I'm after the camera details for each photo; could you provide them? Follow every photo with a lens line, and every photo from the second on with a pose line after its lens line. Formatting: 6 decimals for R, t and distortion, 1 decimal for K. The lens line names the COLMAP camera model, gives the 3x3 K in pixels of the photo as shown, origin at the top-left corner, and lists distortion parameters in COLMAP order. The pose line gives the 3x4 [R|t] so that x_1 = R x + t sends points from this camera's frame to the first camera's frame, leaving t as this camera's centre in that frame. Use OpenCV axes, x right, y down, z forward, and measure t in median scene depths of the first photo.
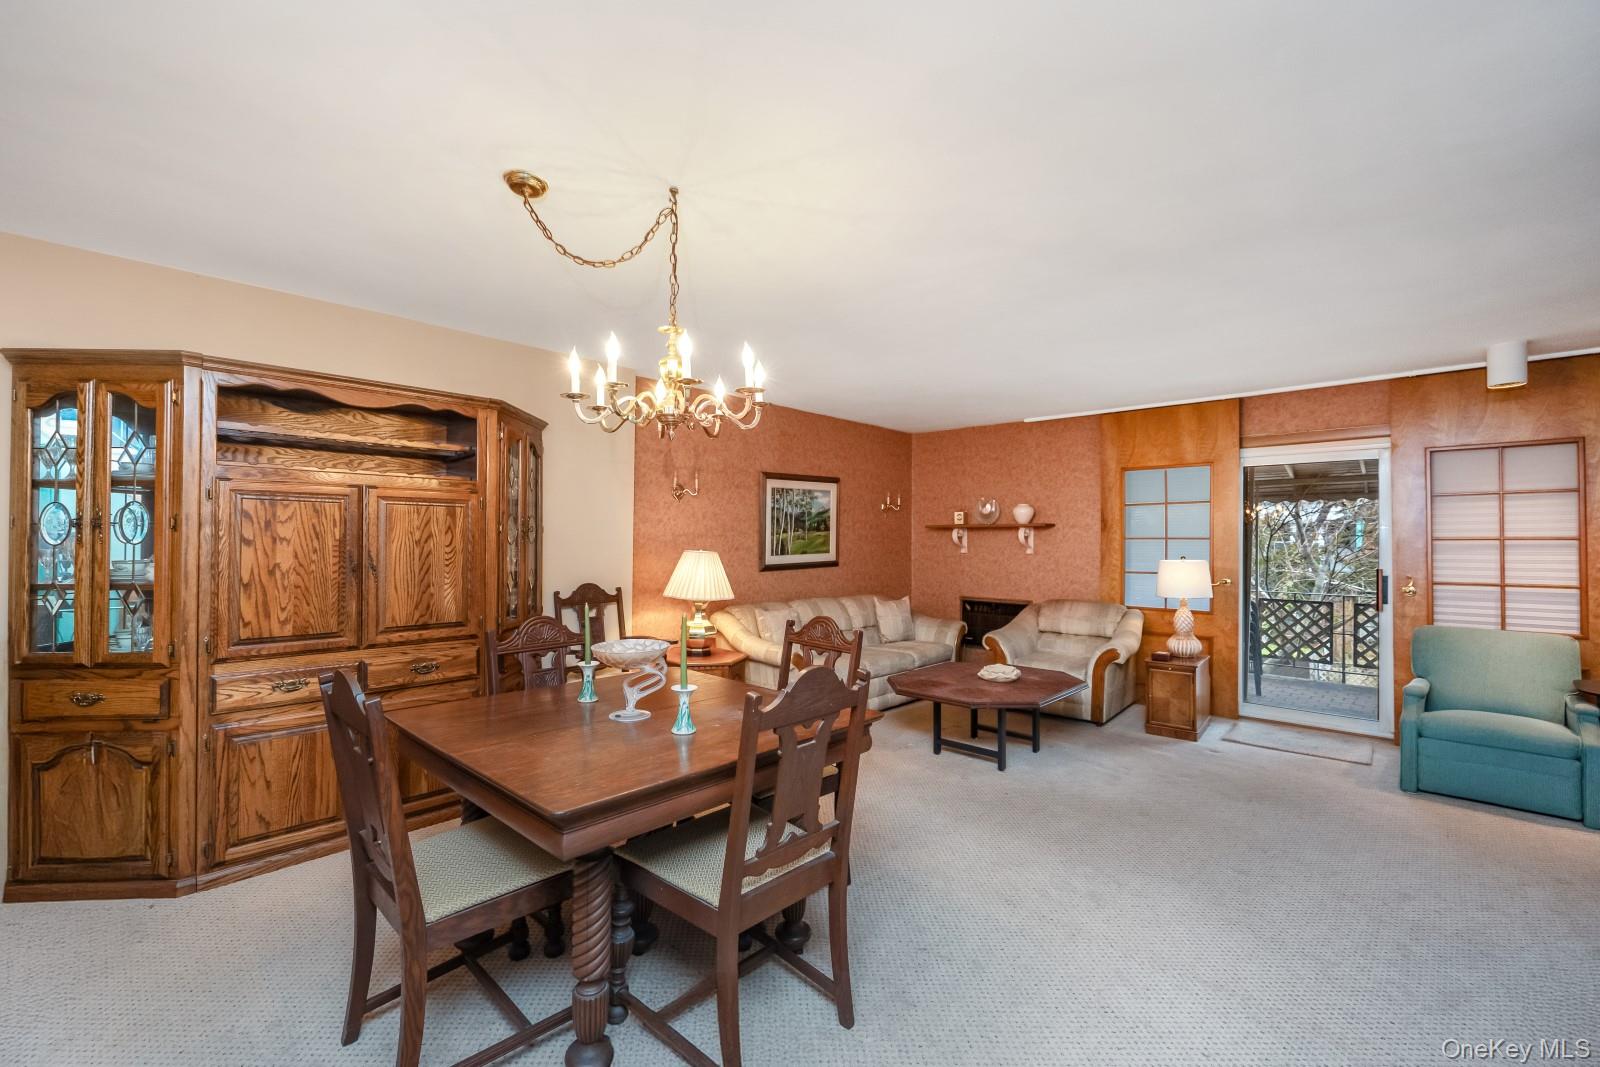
lens RADIAL K [[671.5, 0, 800.0], [0, 671.5, 533.5], [0, 0, 1]] dist [-0.002320, -0.000777]
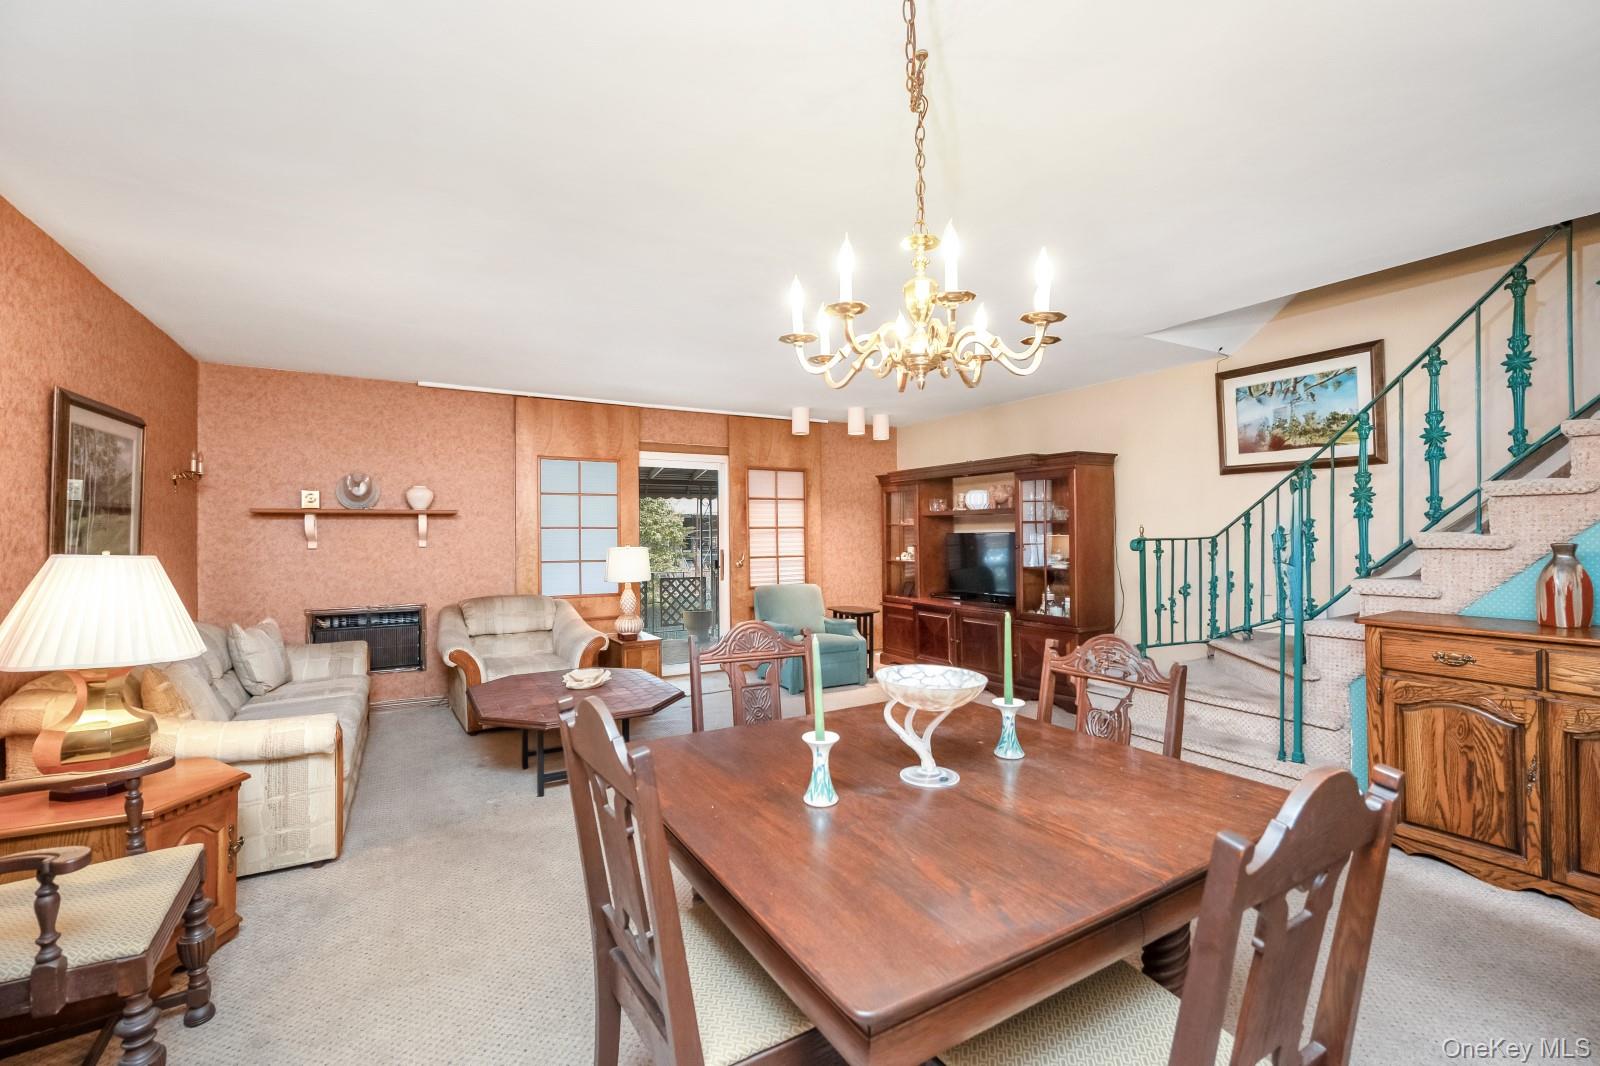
lens RADIAL K [[686.2, 0, 802.8], [0, 686.2, 530.3], [0, 0, 1]] dist [-0.000427, 0.000032]
pose [[0.277843, -0.002416, 0.960623, -0.419730], [-0.003959, 0.999985, 0.003660, 0.006552], [-0.960618, -0.004820, 0.277829, 0.401691]]
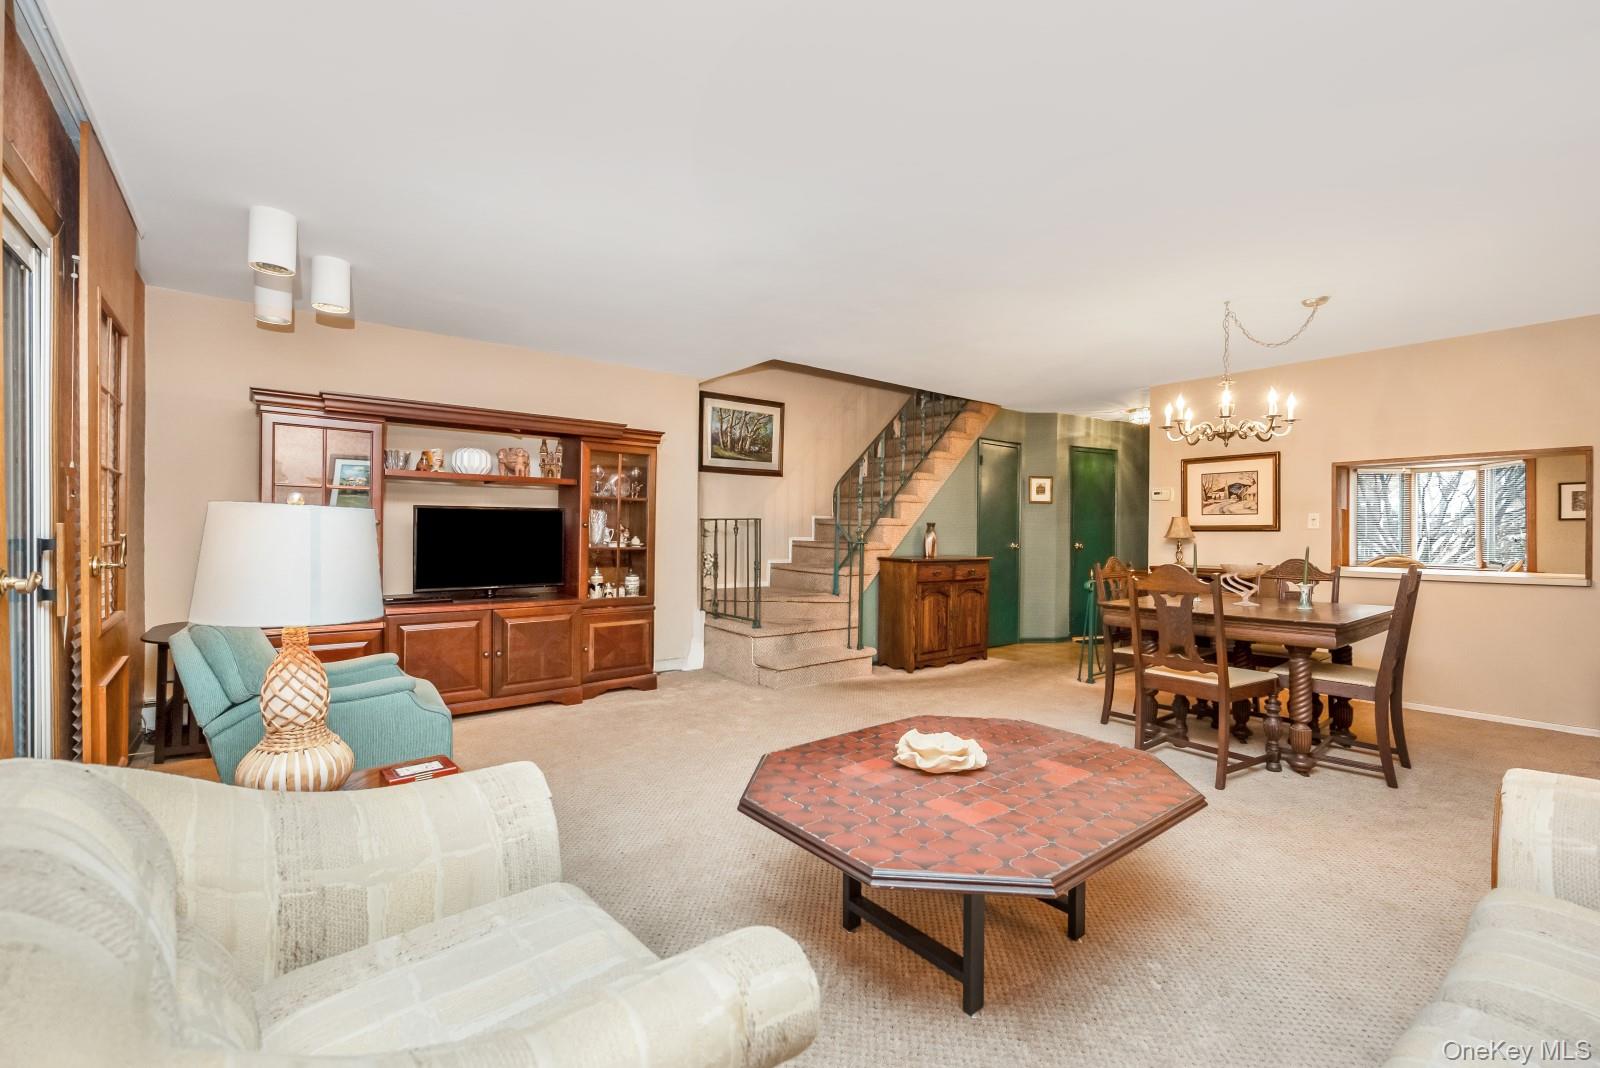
lens RADIAL K [[677.6, 0, 818.4], [0, 677.6, 540.5], [0, 0, 1]] dist [0.000230, -0.000060]
pose [[-0.991500, -0.014771, 0.129266, 0.272085], [-0.015131, 0.999884, -0.001797, 0.053006], [-0.129224, -0.003738, -0.991608, 1.254940]]
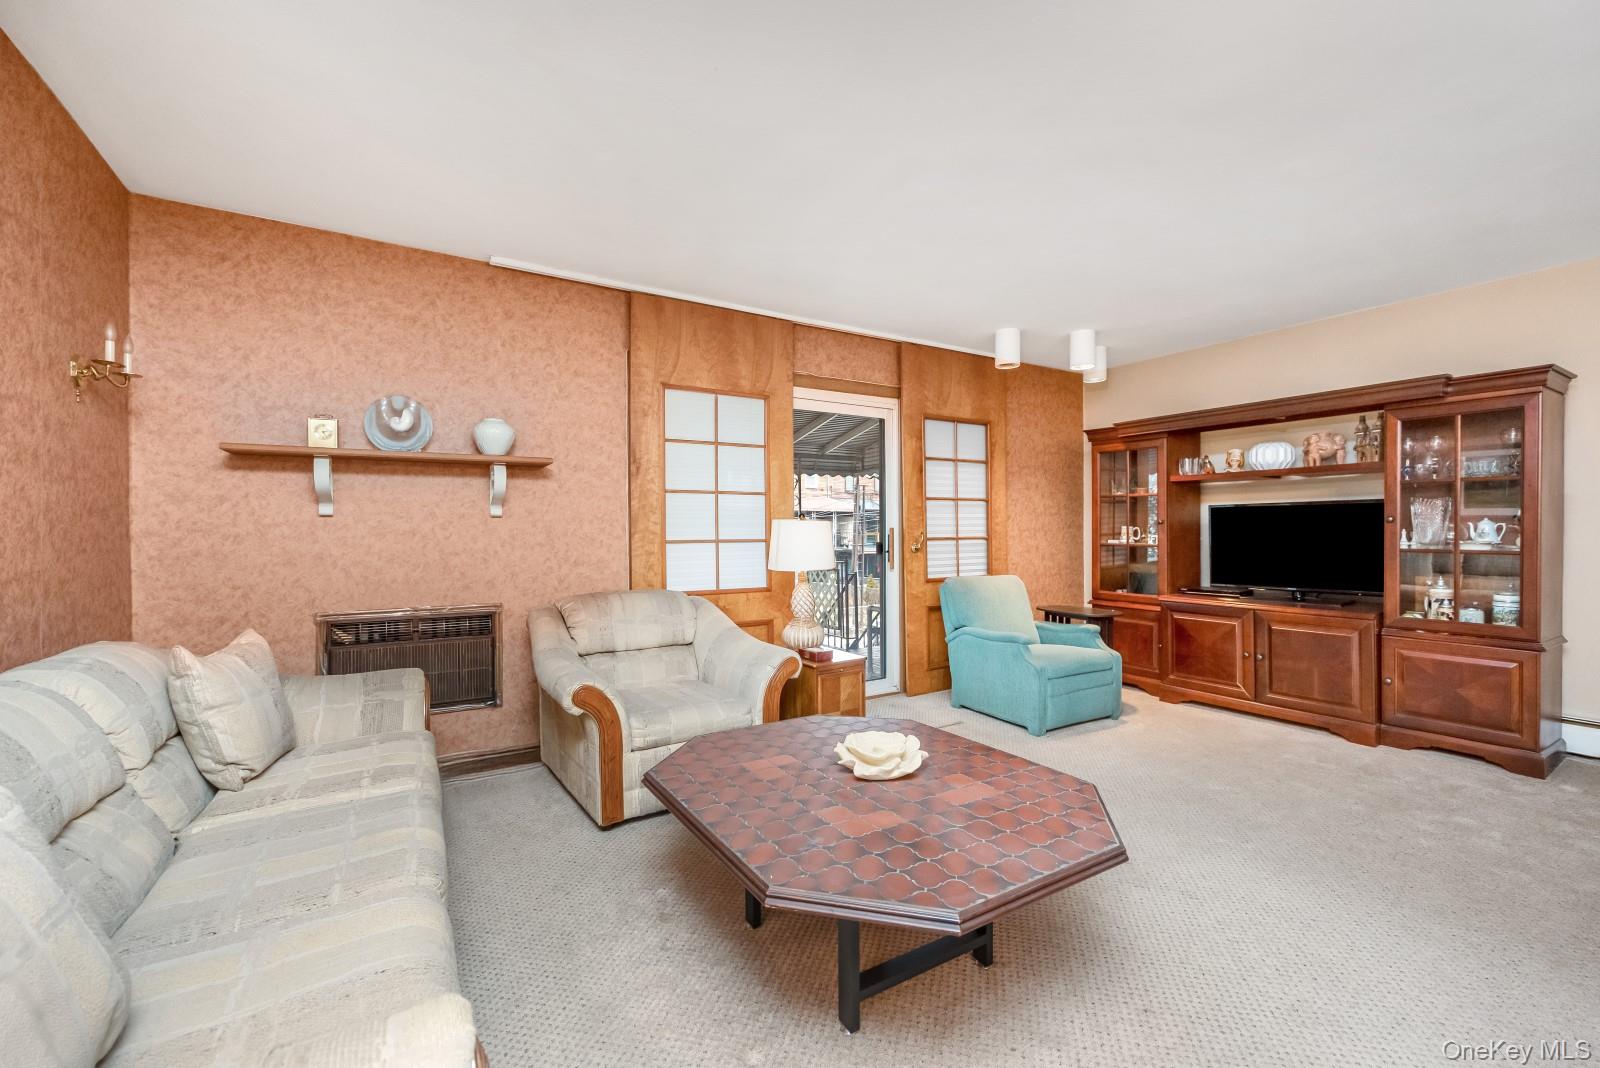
lens RADIAL K [[668.0, 0, 803.9], [0, 668.0, 533.1], [0, 0, 1]] dist [-0.002838, -0.000285]
pose [[0.259113, -0.010745, 0.965787, -0.130464], [-0.006704, 0.999894, 0.012923, 0.044728], [-0.965824, -0.009824, 0.259014, 0.788956]]
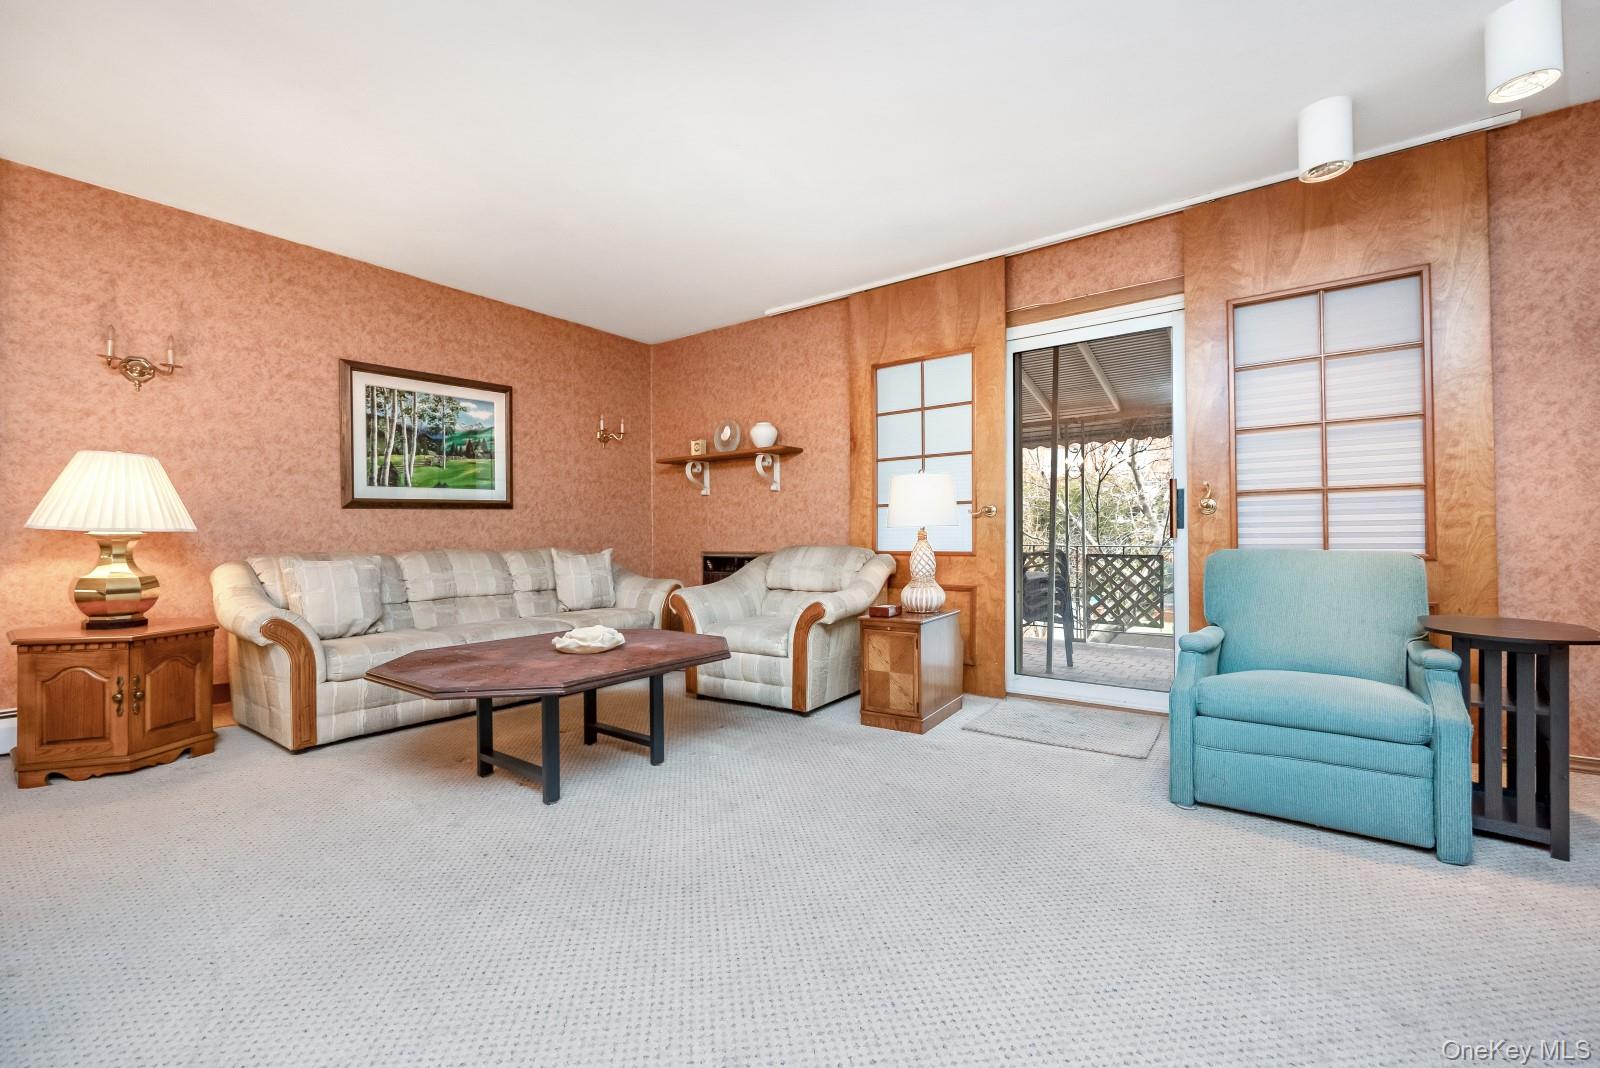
lens RADIAL K [[668.0, 0, 803.9], [0, 668.0, 533.1], [0, 0, 1]] dist [-0.002838, -0.000285]
pose [[0.992744, -0.012302, 0.119616, 0.356238], [0.011360, 0.999899, 0.008553, 0.090935], [-0.119709, -0.007132, 0.992783, 0.313056]]
